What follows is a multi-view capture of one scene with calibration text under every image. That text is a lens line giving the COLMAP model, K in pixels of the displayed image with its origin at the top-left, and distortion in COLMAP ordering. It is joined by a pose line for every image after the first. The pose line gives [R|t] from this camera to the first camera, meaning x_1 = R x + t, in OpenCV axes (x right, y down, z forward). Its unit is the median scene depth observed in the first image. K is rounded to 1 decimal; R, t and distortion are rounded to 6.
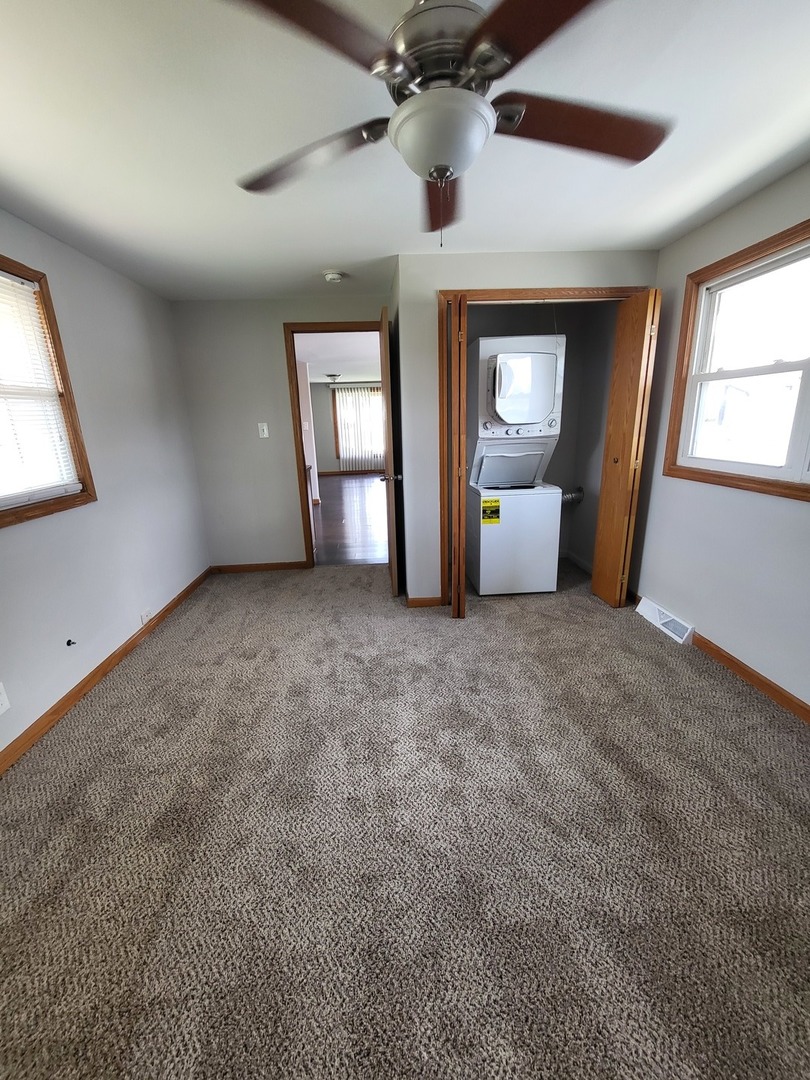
lens RADIAL K [[427.3, 0, 396.9], [0, 427.3, 535.9], [0, 0, 1]] dist [0.004491, 0.000522]
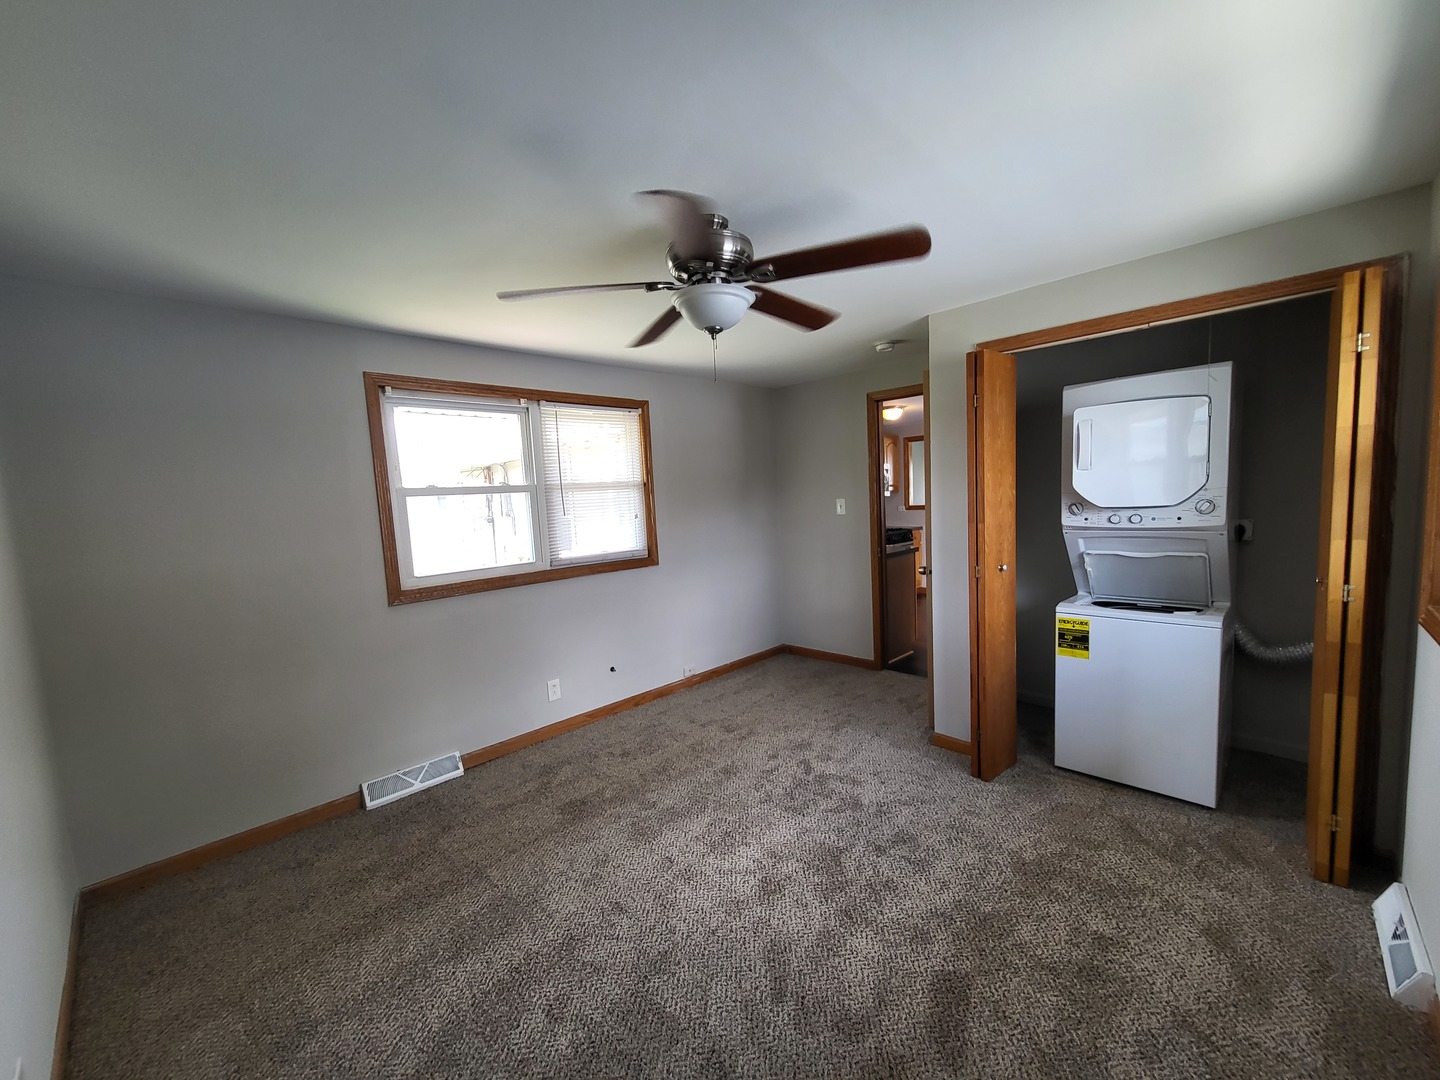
lens RADIAL K [[569.8, 0, 713.1], [0, 569.8, 554.1], [0, 0, 1]] dist [0.004491, 0.000522]
pose [[0.665455, 0.078747, -0.742273, 0.630854], [-0.174749, 0.983220, -0.052356, -0.052741], [0.725694, 0.164552, 0.668050, 0.000933]]
